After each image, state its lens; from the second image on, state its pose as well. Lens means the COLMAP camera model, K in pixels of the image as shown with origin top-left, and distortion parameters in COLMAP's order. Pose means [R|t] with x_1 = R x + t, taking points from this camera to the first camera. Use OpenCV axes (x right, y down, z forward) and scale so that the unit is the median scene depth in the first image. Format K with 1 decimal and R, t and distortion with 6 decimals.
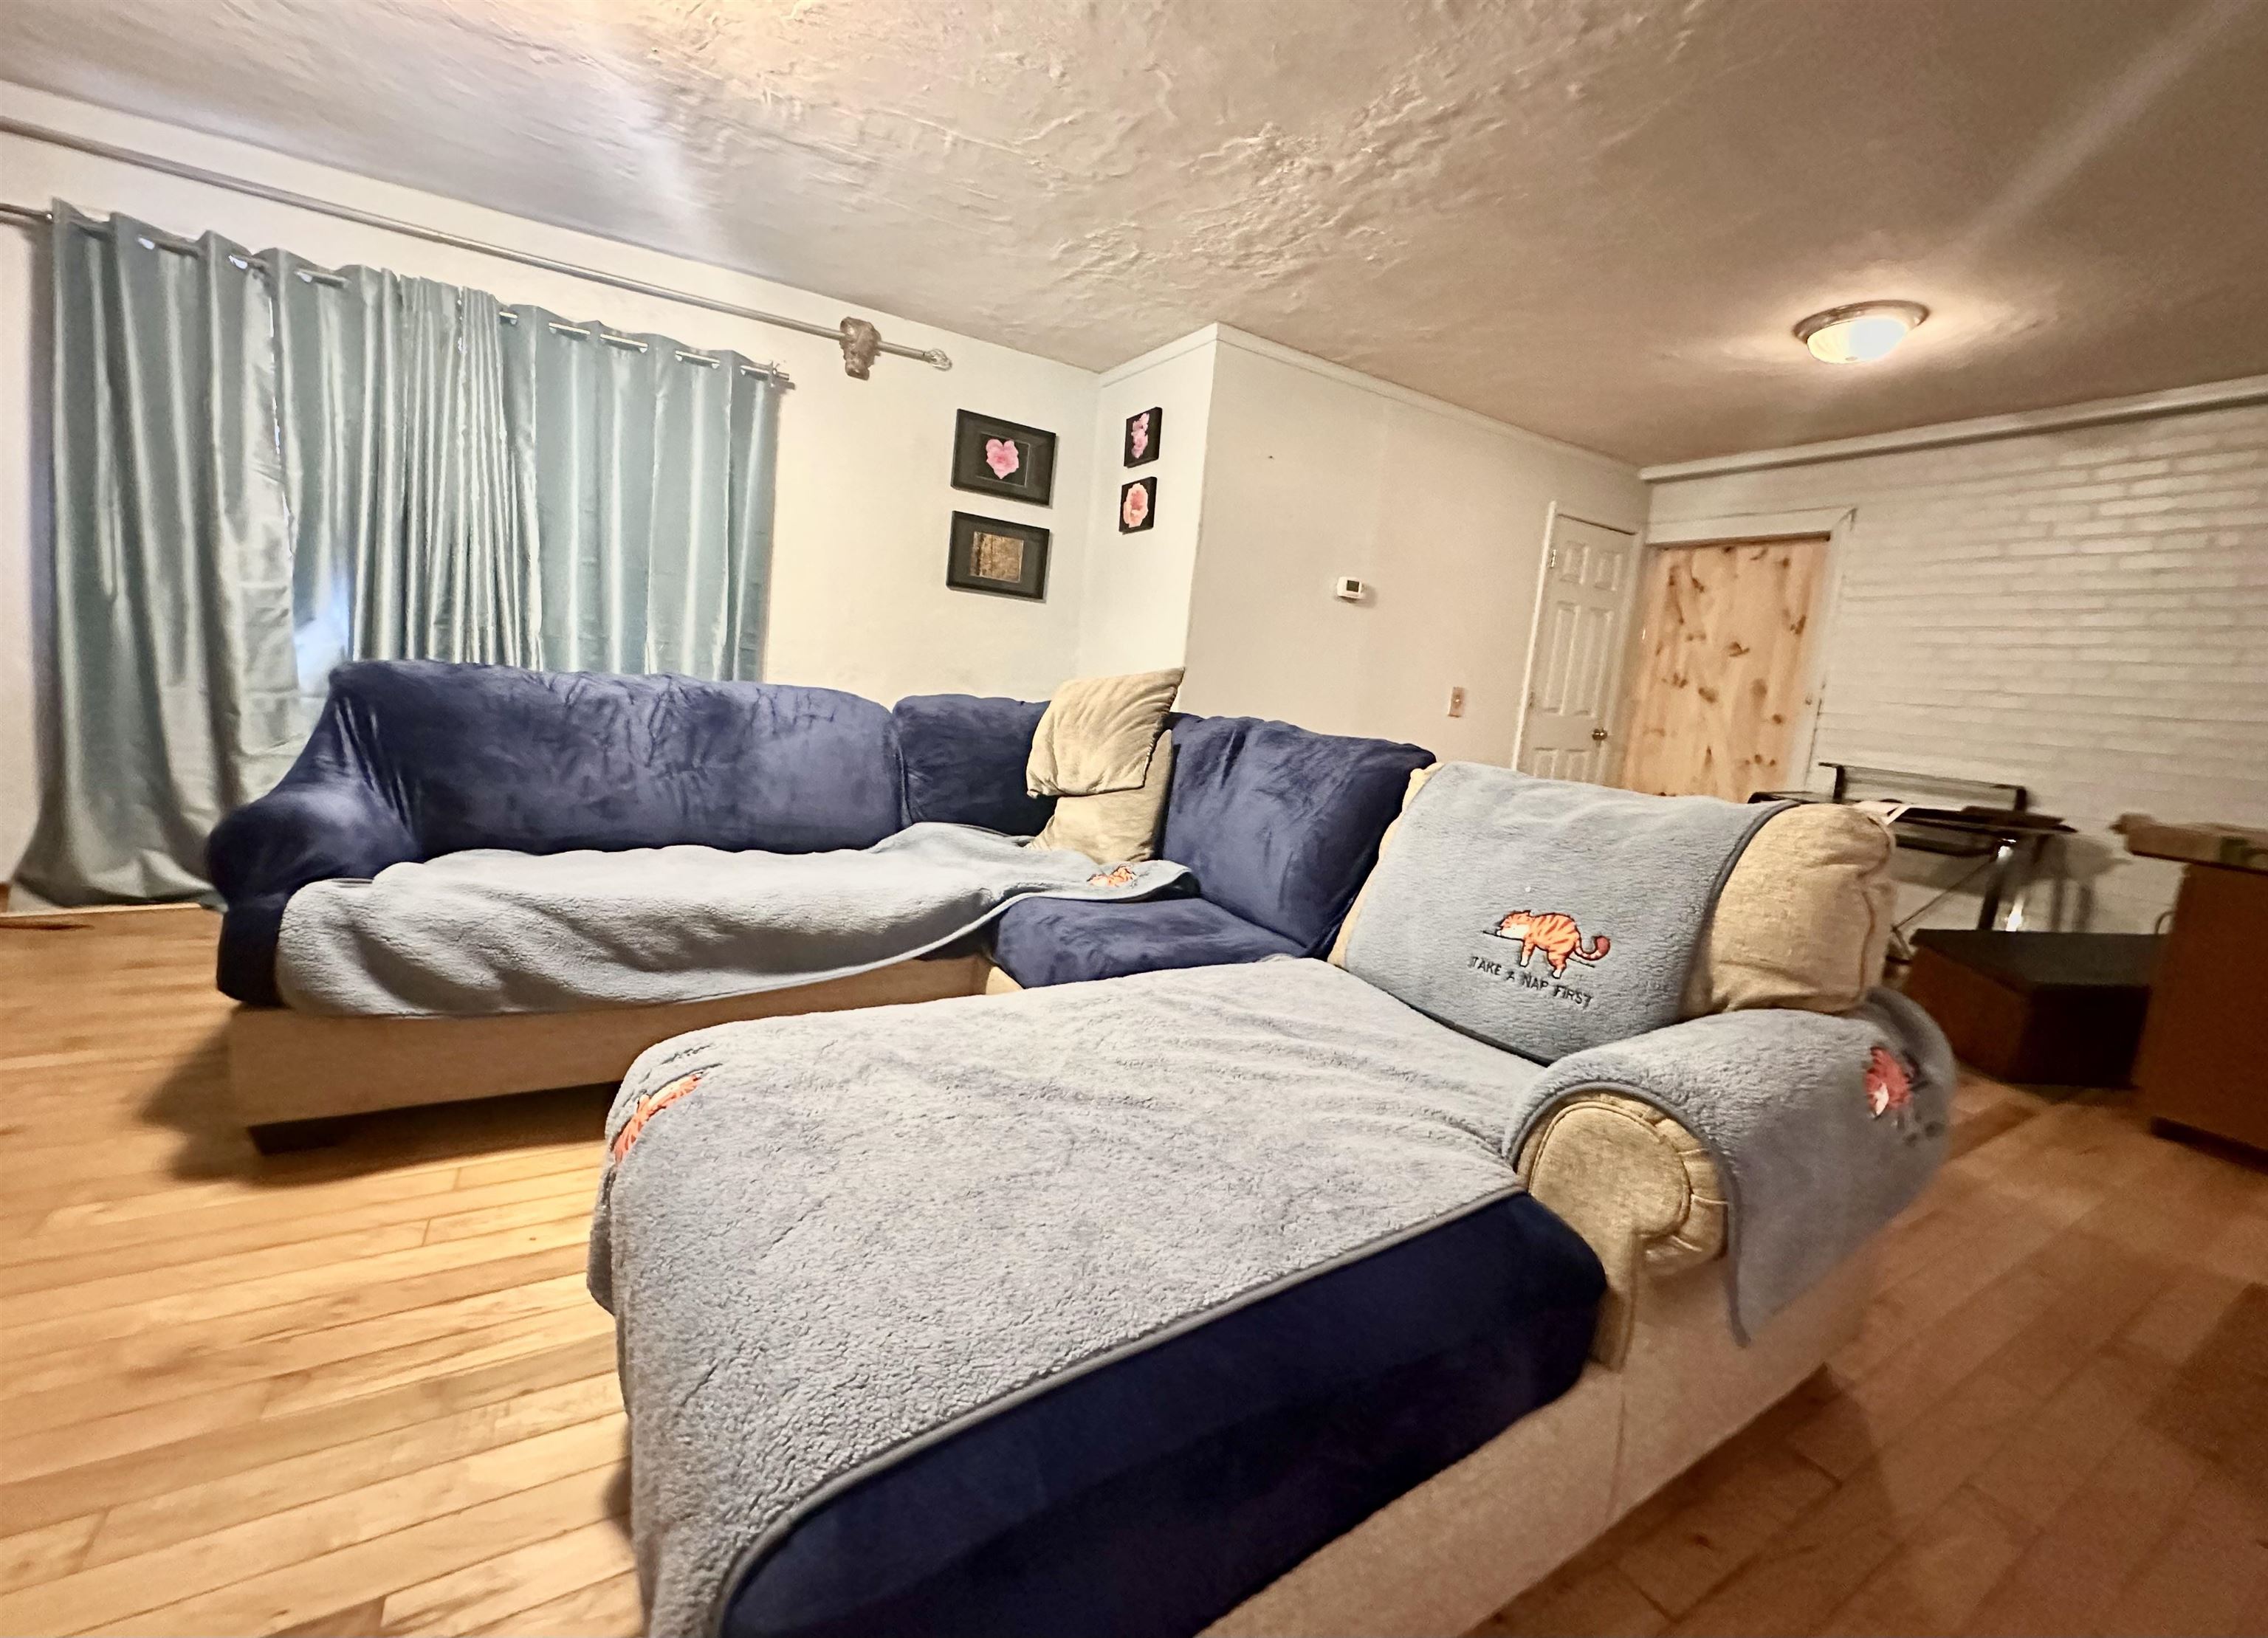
lens RADIAL K [[914.3, 0, 1136.2], [0, 914.3, 783.5], [0, 0, 1]] dist [0.000270, 0.000137]
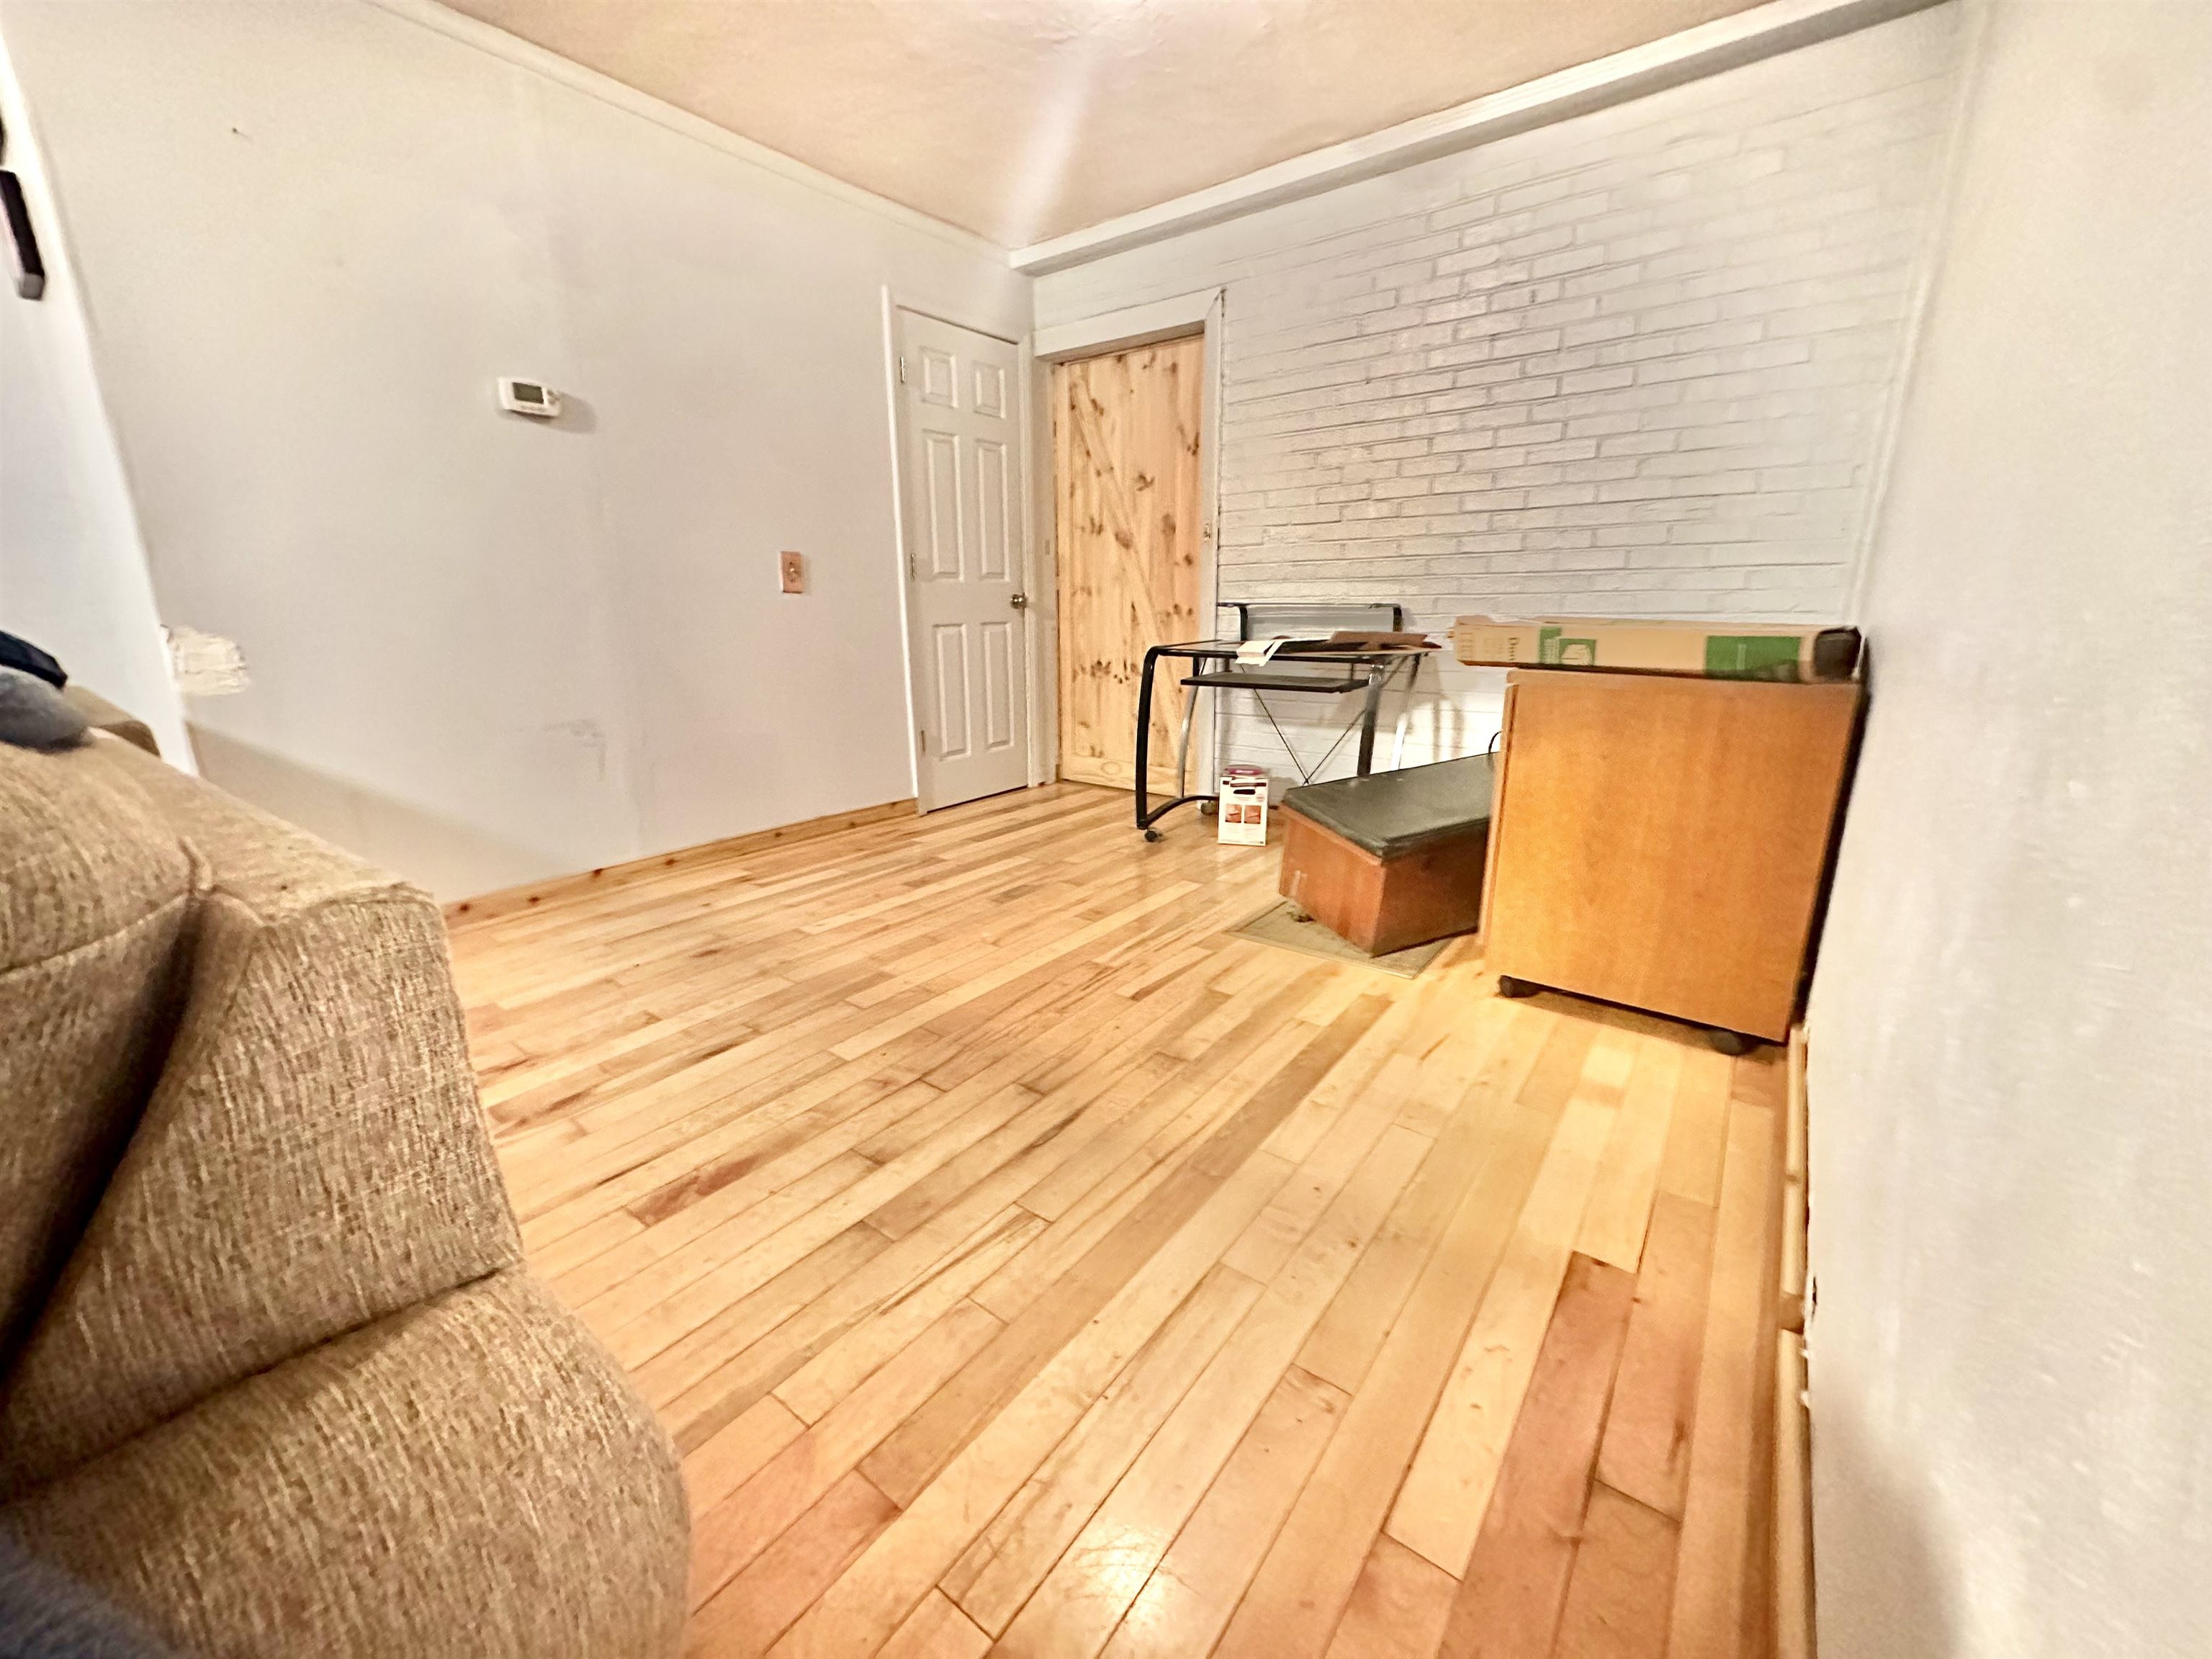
lens RADIAL K [[884.0, 0, 1112.5], [0, 884.0, 827.3], [0, 0, 1]] dist [0.001421, 0.000956]
pose [[0.920666, -0.189293, 0.341383, 0.294806], [0.137391, 0.975731, 0.170505, 0.024322], [-0.365373, -0.110075, 0.924330, 0.217186]]
